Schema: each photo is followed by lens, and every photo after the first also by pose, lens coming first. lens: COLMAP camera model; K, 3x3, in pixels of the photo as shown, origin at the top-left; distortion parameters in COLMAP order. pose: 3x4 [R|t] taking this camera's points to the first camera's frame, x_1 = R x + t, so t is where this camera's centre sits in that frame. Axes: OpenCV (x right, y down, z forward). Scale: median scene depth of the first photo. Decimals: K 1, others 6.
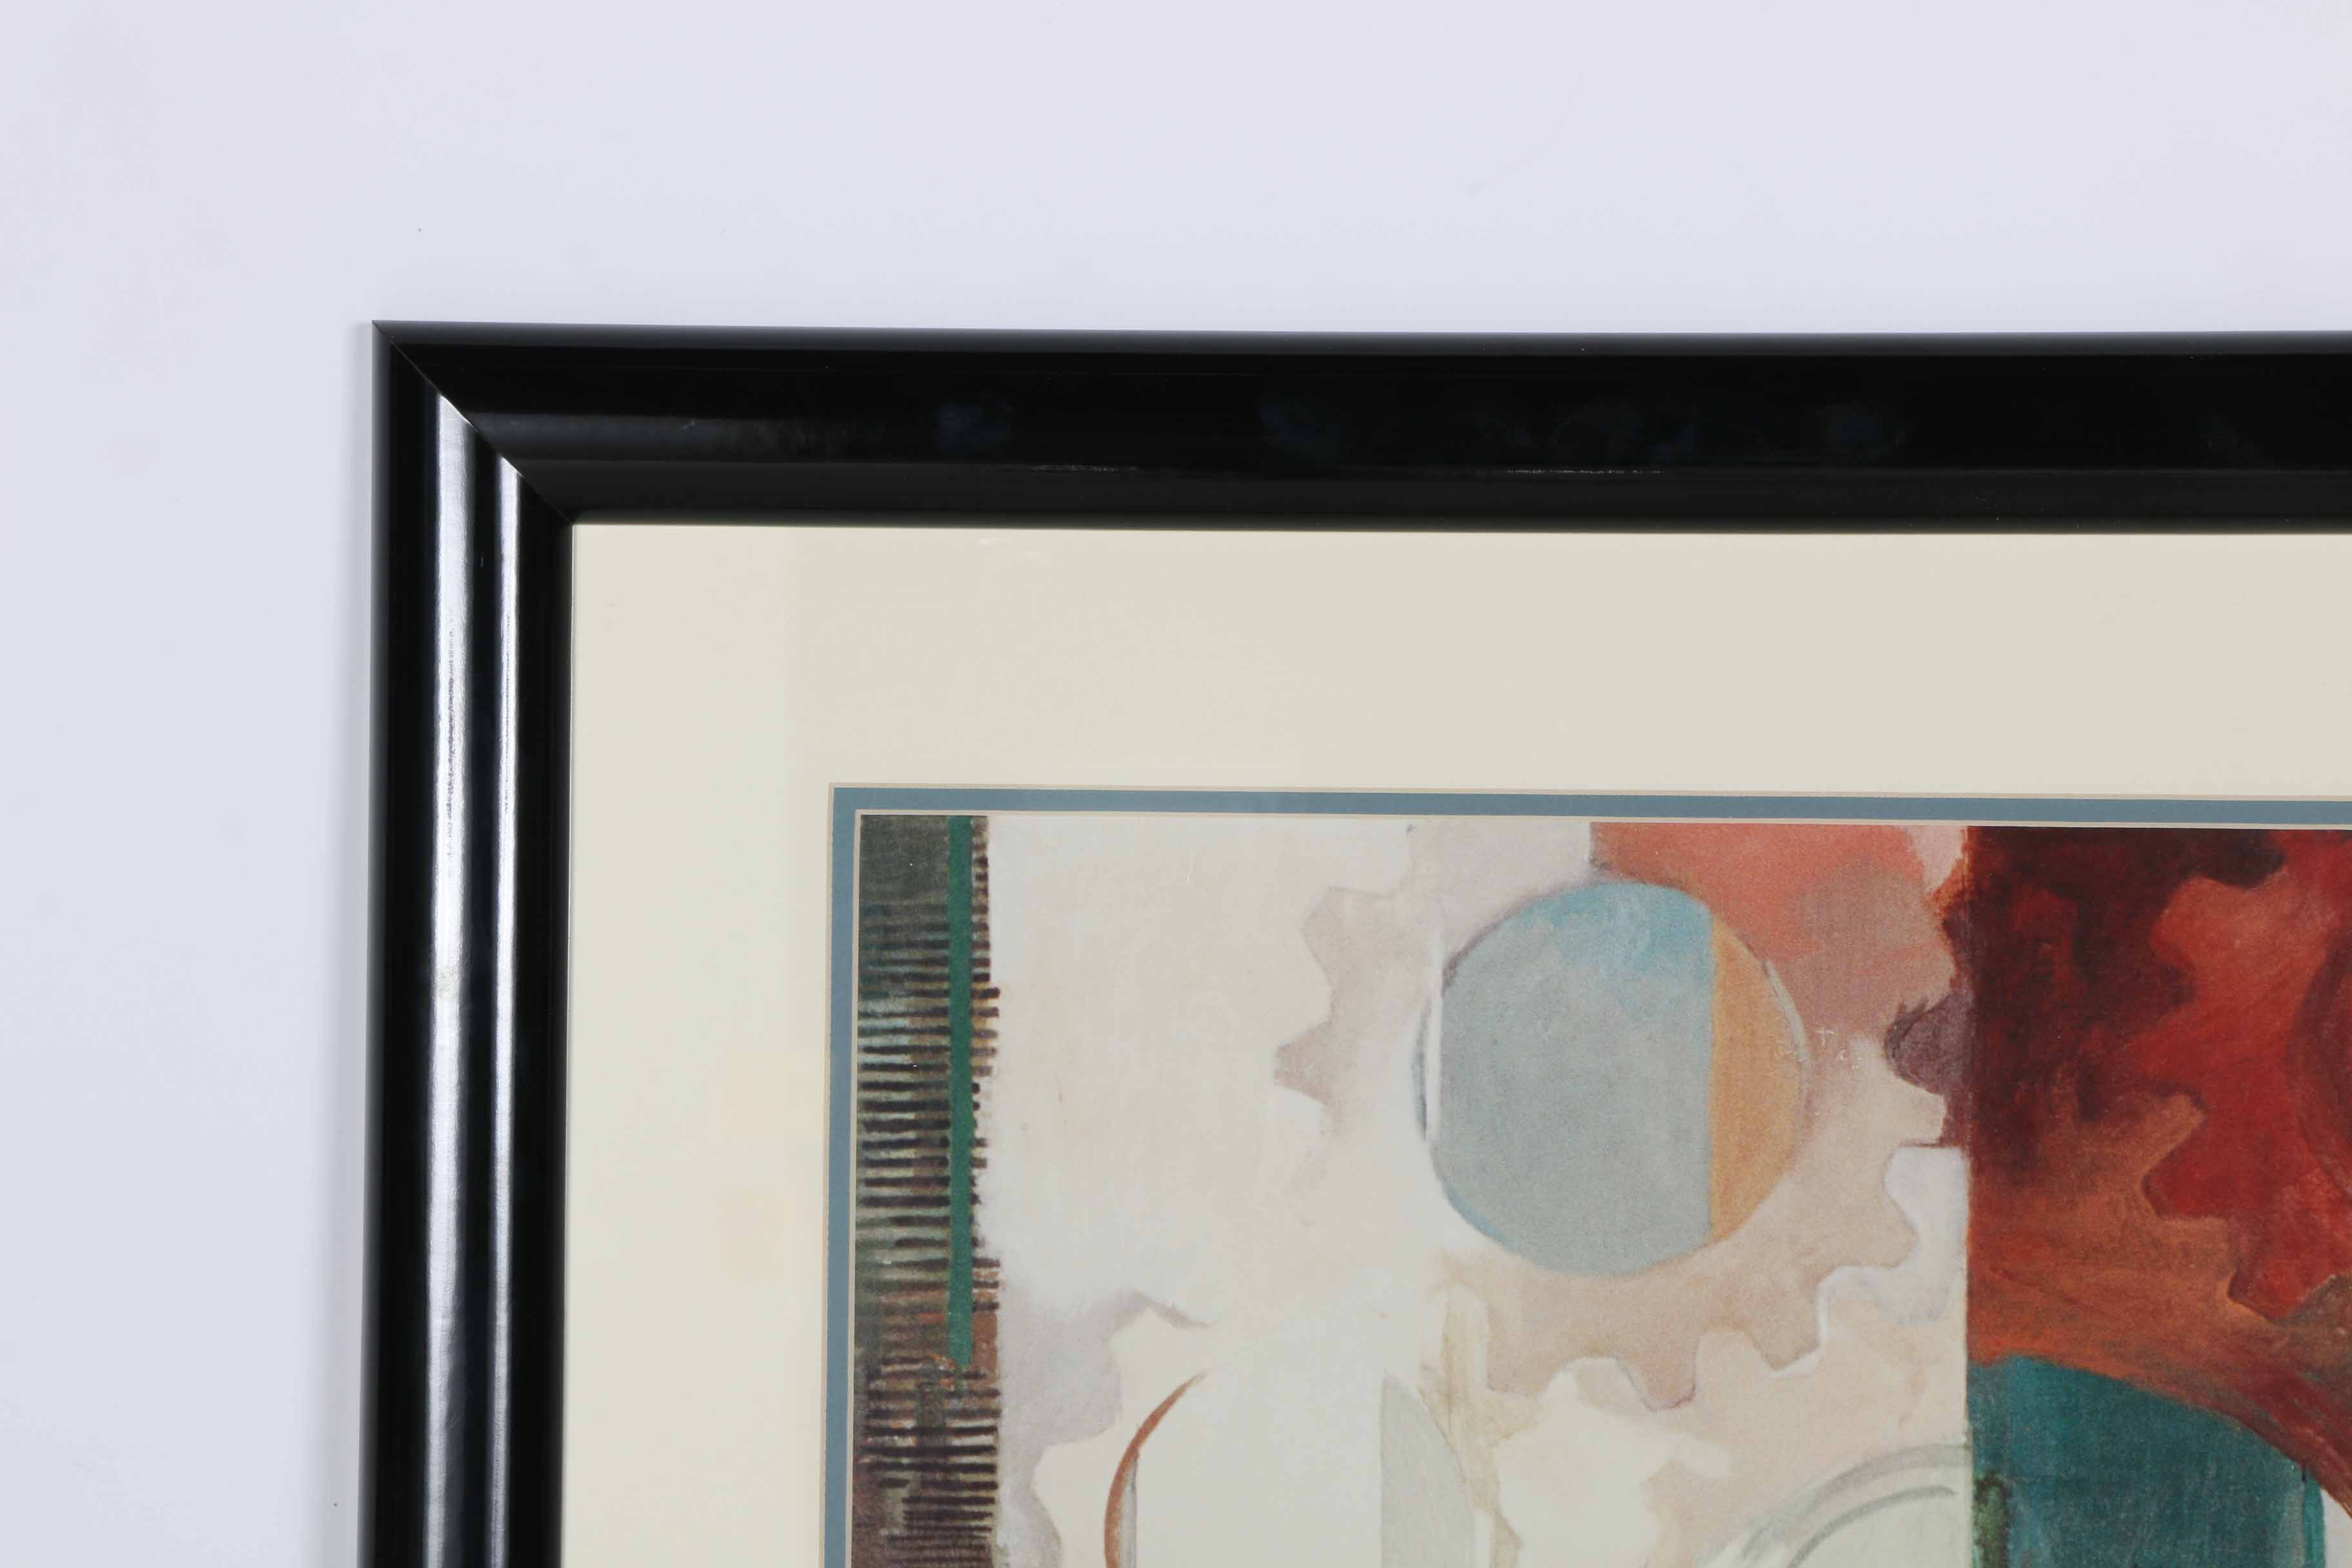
lens RADIAL K [[9941.5, 0, 1164.8], [0, 9941.5, 797.9], [0, 0, 1]] dist [0.920164, 0.000000]
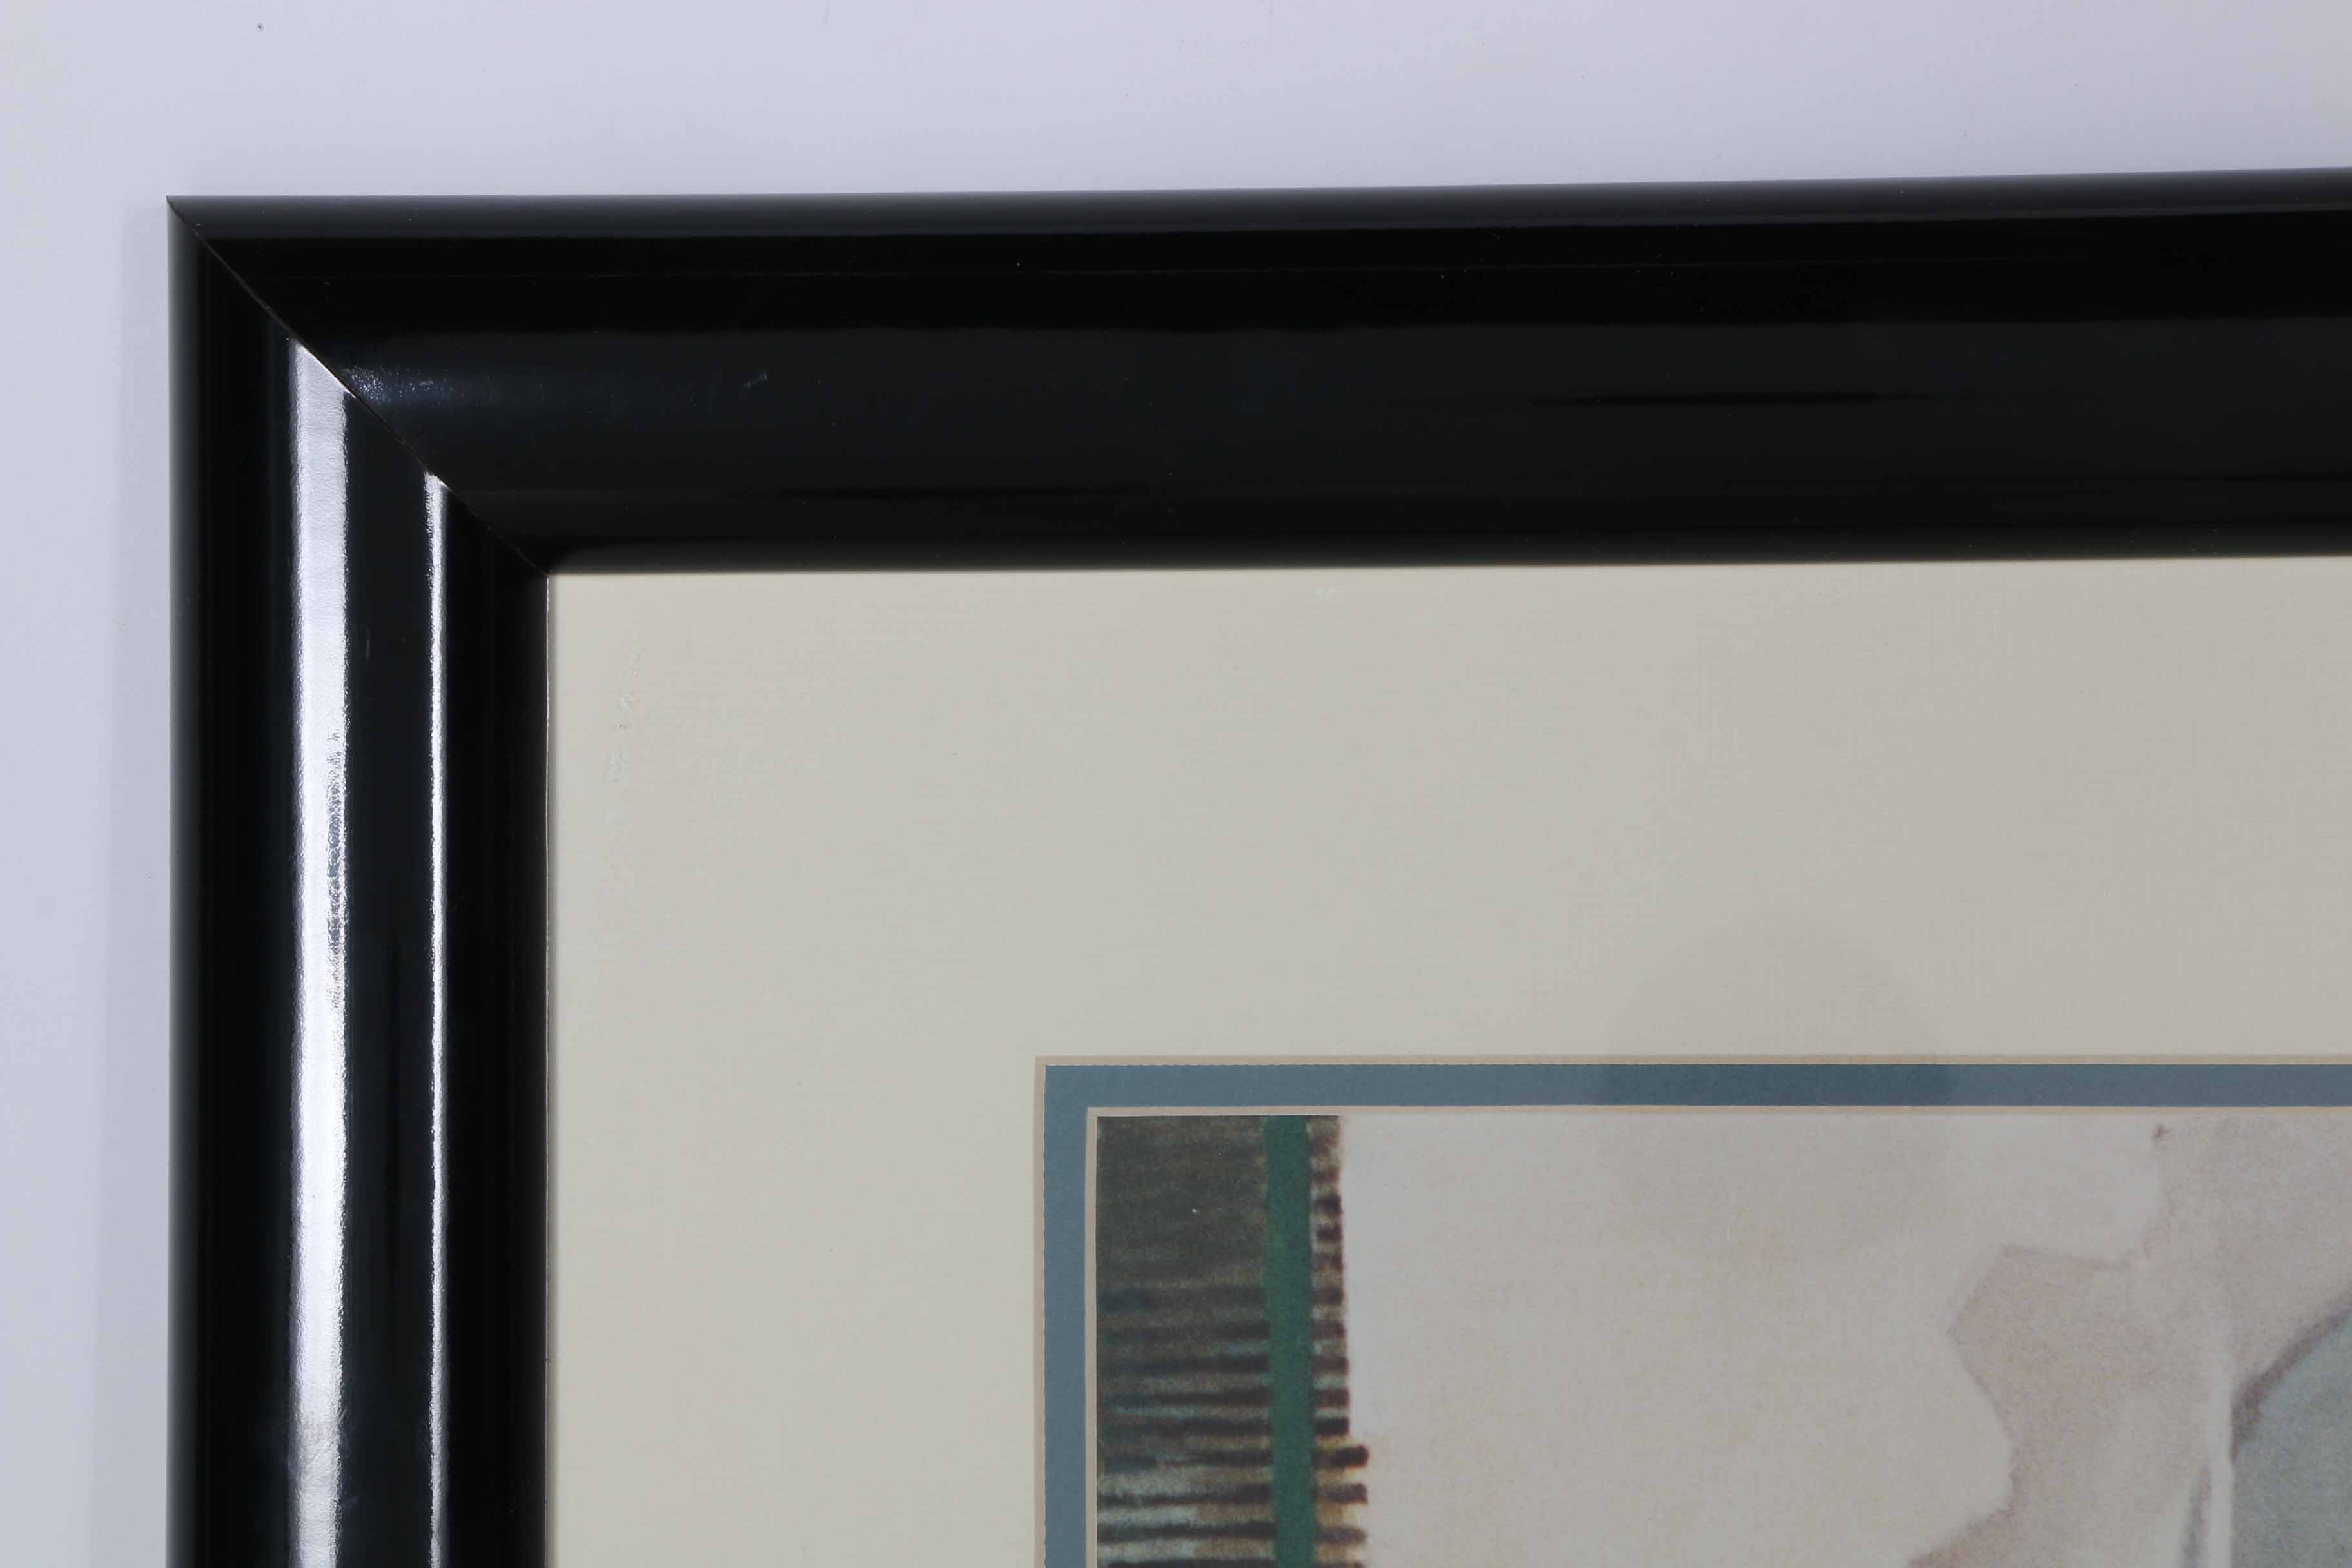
lens RADIAL K [[7688.9, 0, 1197.3], [0, 7688.9, 780.9], [0, 0, 1]] dist [0.779471, 0.000000]
pose [[0.994609, -0.016534, -0.102371, 0.016770], [0.012802, 0.999233, -0.037008, -0.000951], [0.102905, 0.035498, 0.994058, 0.593353]]
